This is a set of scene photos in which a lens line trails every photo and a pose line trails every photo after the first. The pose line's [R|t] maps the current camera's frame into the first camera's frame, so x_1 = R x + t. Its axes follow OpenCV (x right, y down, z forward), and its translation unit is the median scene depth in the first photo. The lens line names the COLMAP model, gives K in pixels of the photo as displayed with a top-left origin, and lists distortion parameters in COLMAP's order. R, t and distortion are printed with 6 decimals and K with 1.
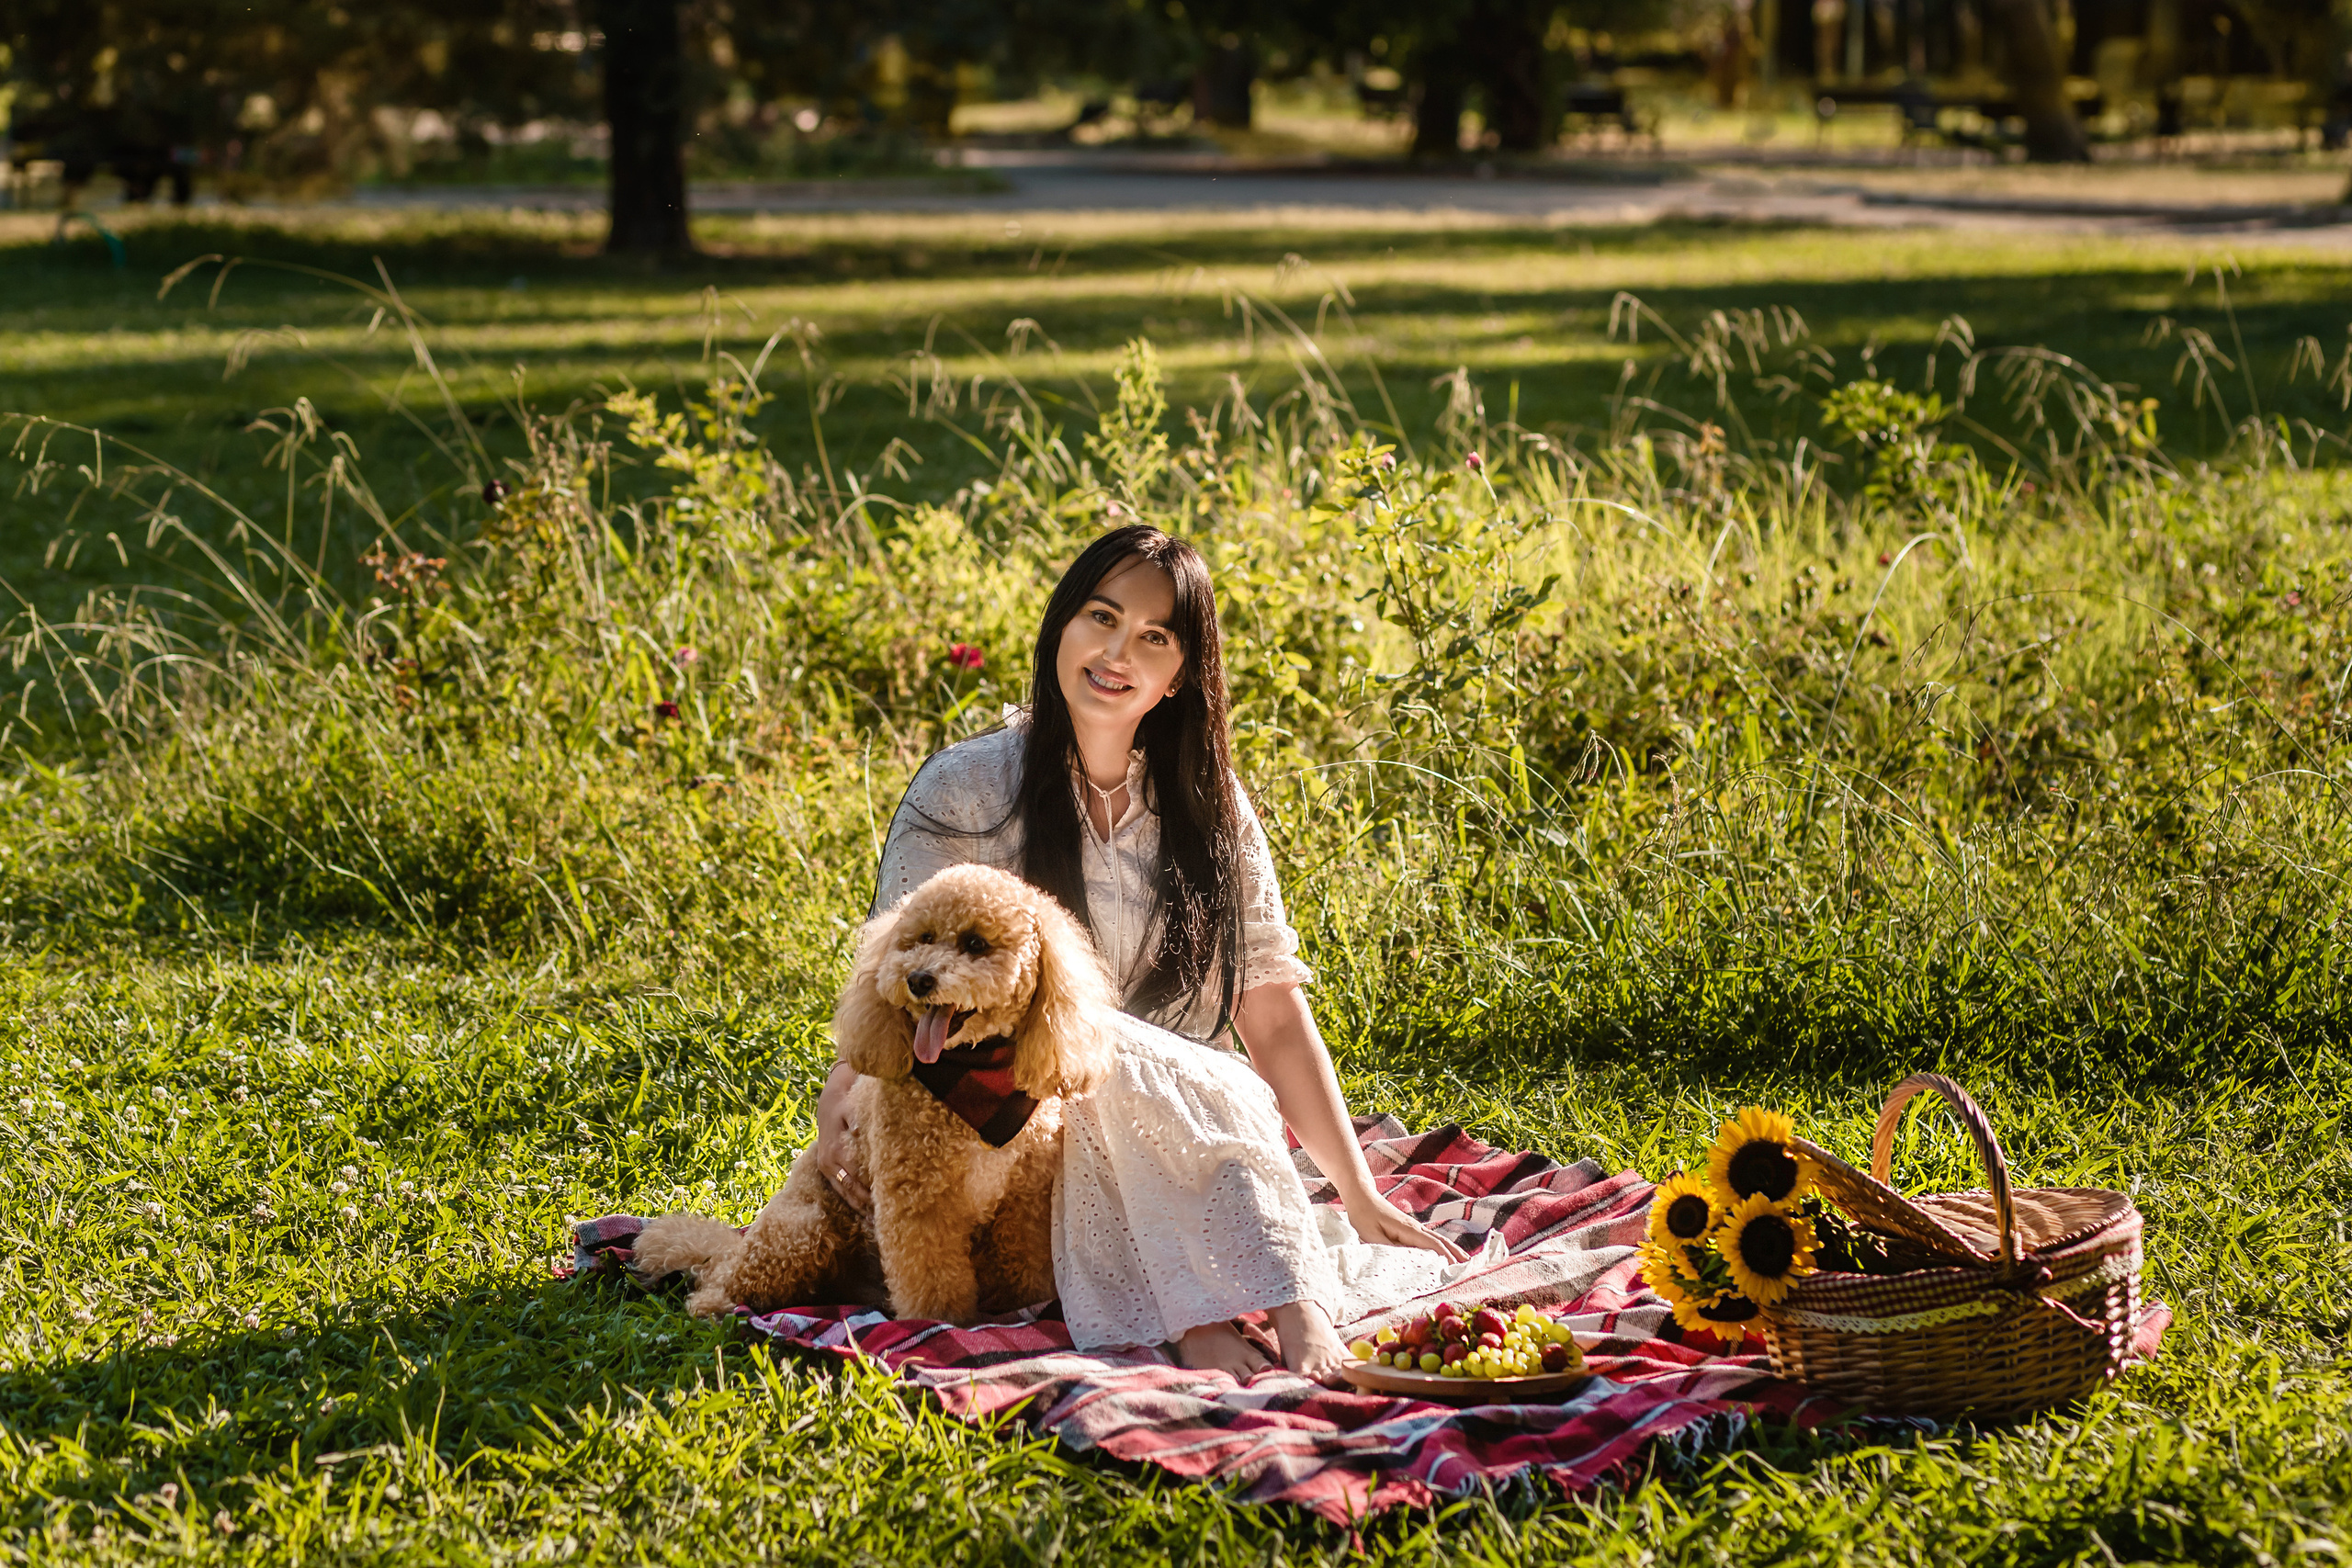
lens RADIAL K [[5842.7, 0, 1176.0], [0, 5842.7, 784.0], [0, 0, 1]] dist [-0.184085, 0.656712]
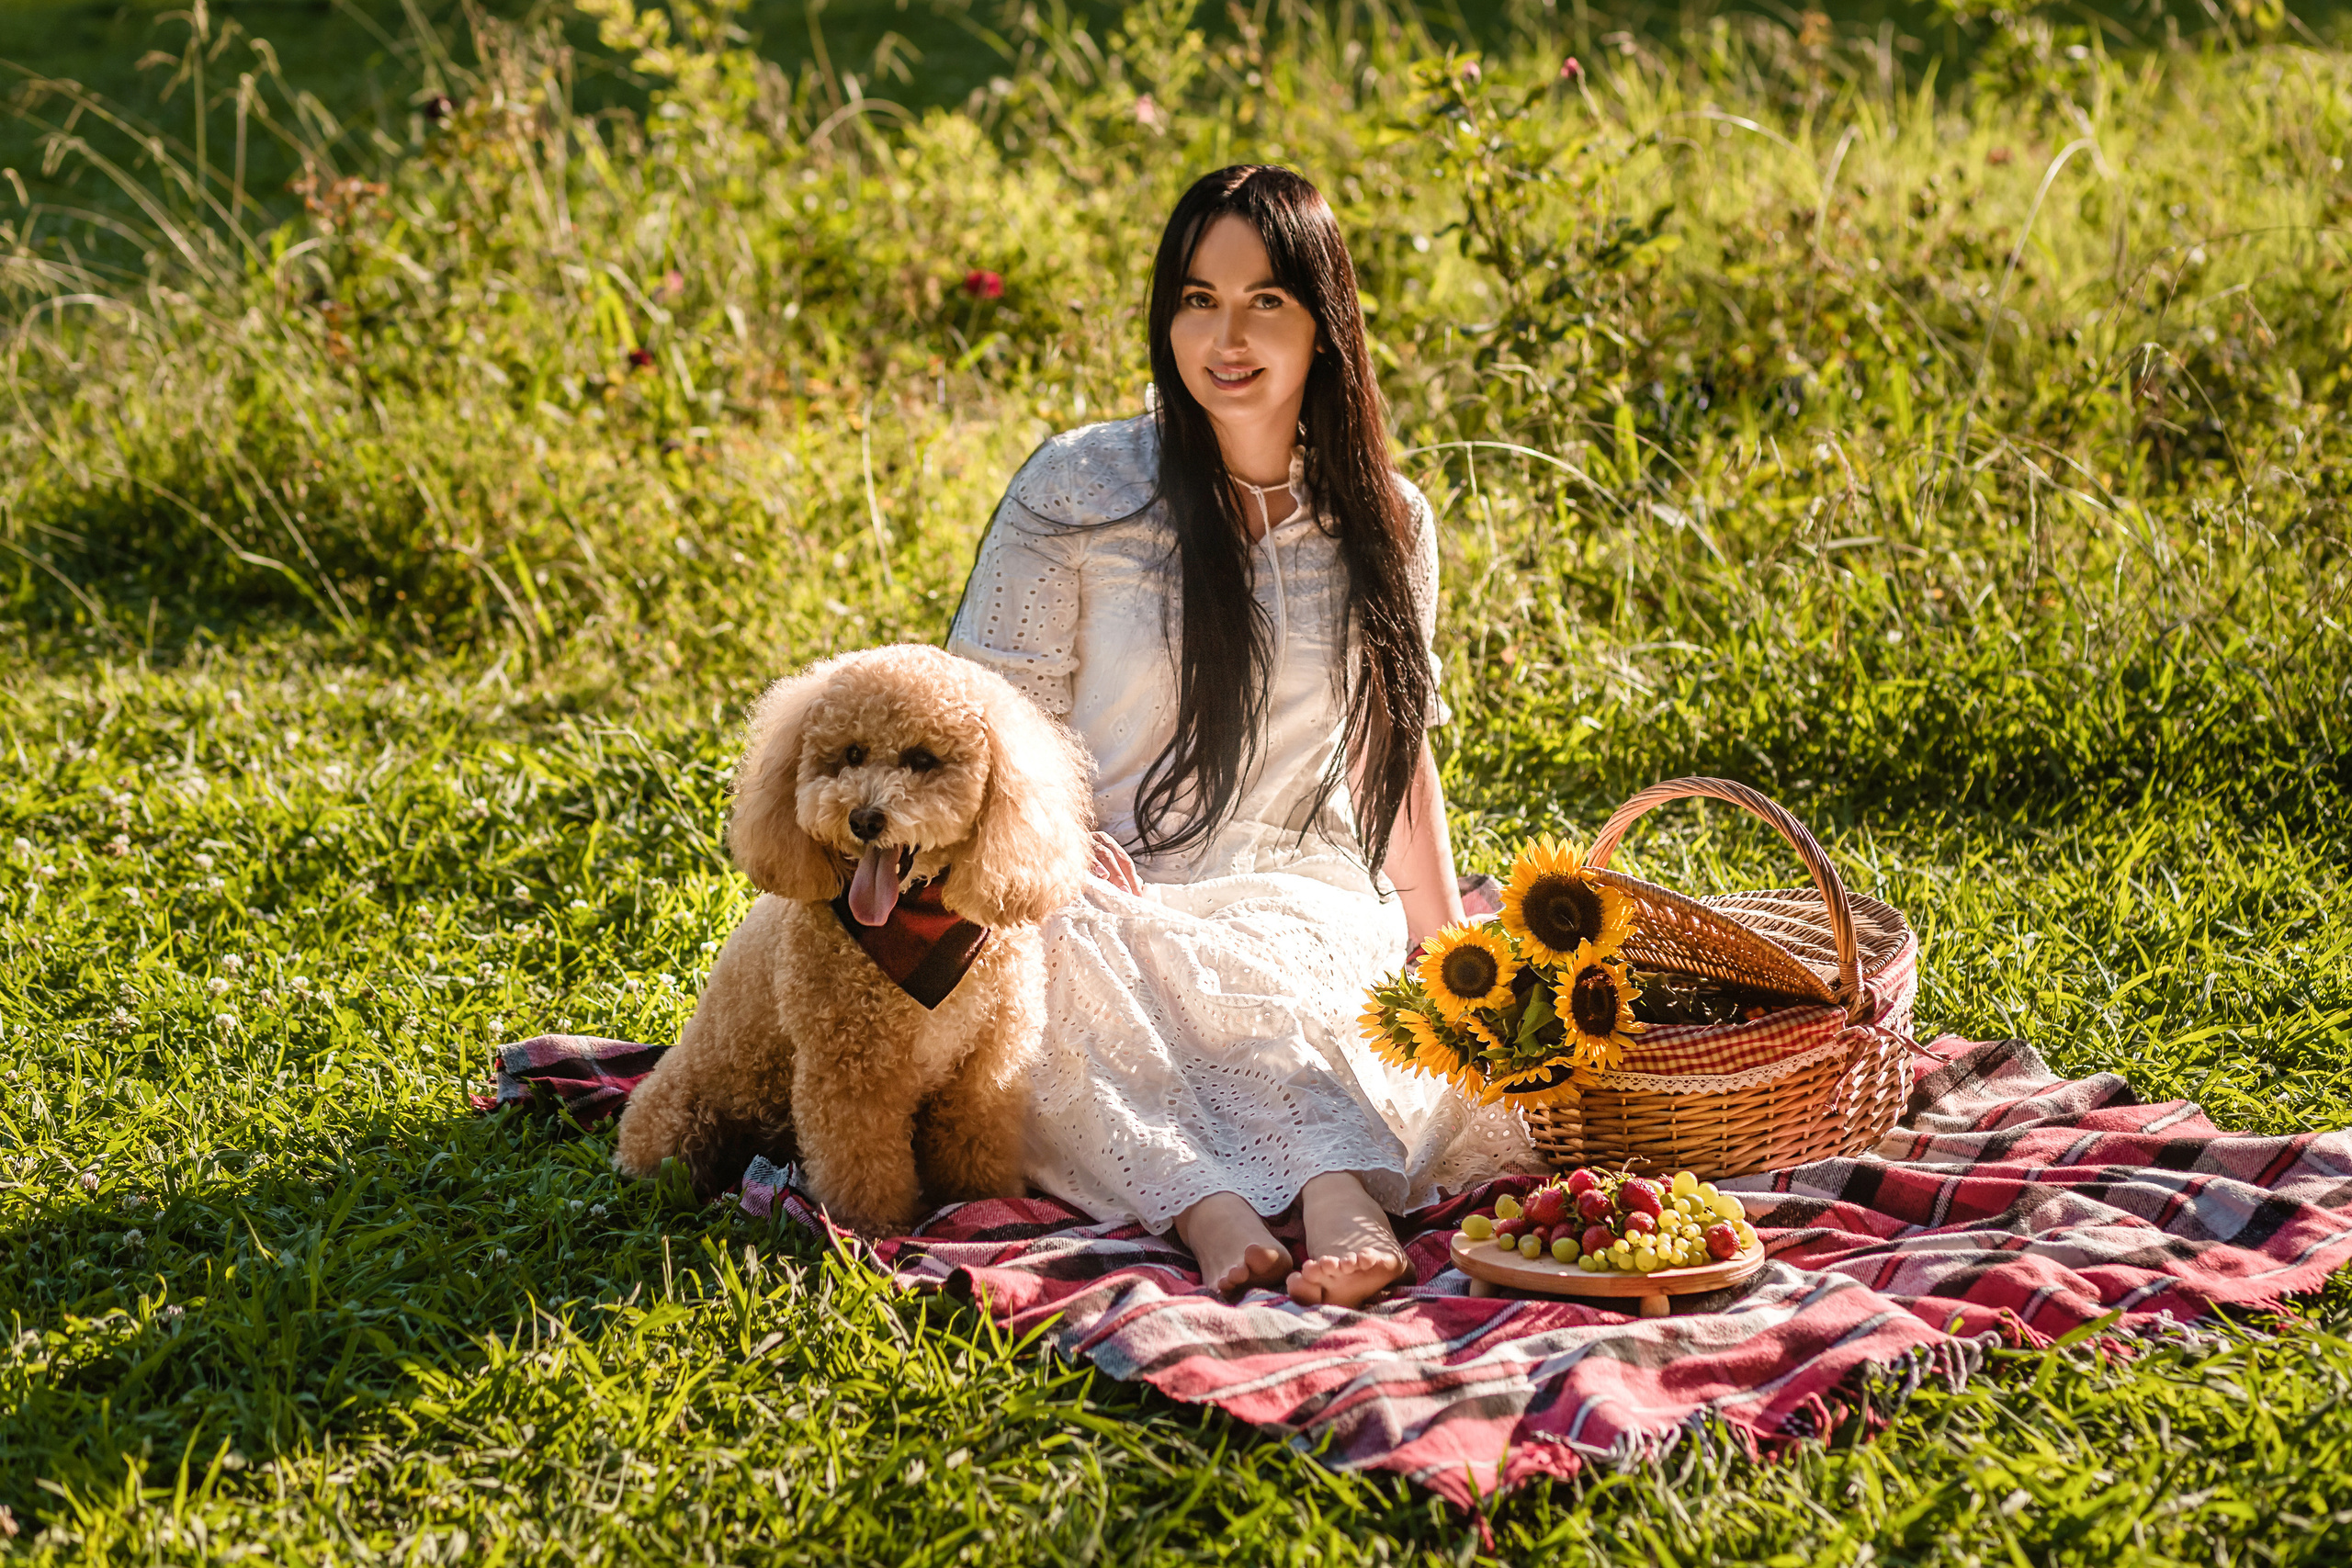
lens RADIAL K [[5697.3, 0, 1174.3], [0, 5697.3, 821.7], [0, 0, 1]] dist [-0.037564, -0.164059]
pose [[0.999958, -0.007163, -0.005700, -0.003426], [0.007616, 0.996450, 0.083842, -0.018125], [0.005079, -0.083882, 0.996463, 0.181835]]
